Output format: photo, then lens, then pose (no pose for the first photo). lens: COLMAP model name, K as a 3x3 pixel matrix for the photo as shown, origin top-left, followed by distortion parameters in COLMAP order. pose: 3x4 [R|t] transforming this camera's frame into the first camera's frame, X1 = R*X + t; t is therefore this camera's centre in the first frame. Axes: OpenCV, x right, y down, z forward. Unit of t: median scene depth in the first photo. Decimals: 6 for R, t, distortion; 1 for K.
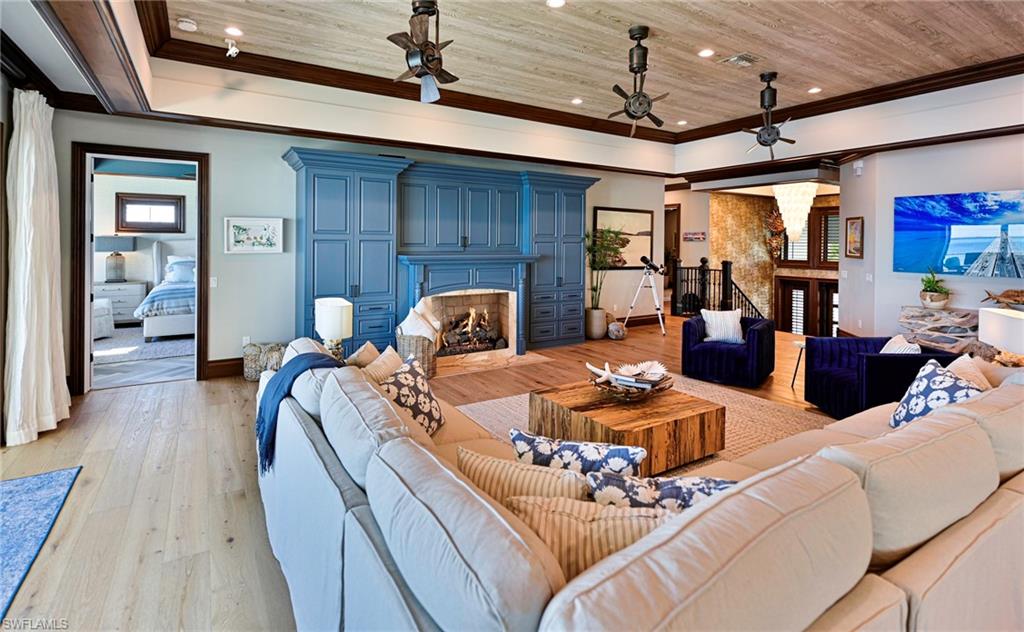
lens RADIAL K [[480.9, 0, 517.5], [0, 480.9, 244.6], [0, 0, 1]] dist [0.002862, 0.000646]
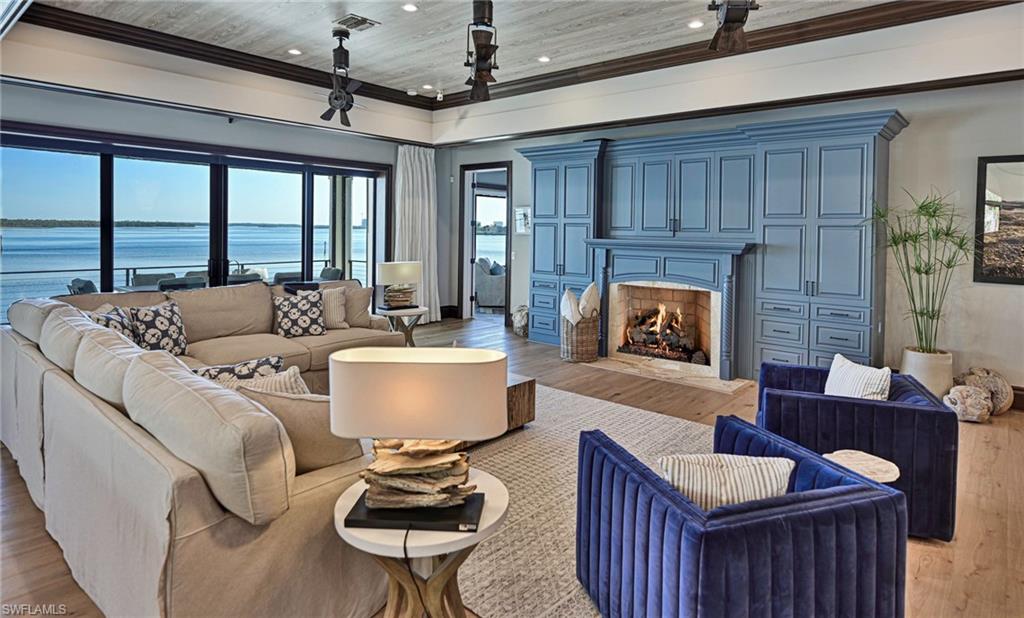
lens RADIAL K [[590.1, 0, 531.9], [0, 590.1, 237.5], [0, 0, 1]] dist [0.003612, 0.000380]
pose [[0.303313, 0.009330, -0.952845, 0.820144], [-0.015829, 0.999863, 0.004751, 0.014761], [0.952760, 0.013641, 0.303419, 0.474787]]
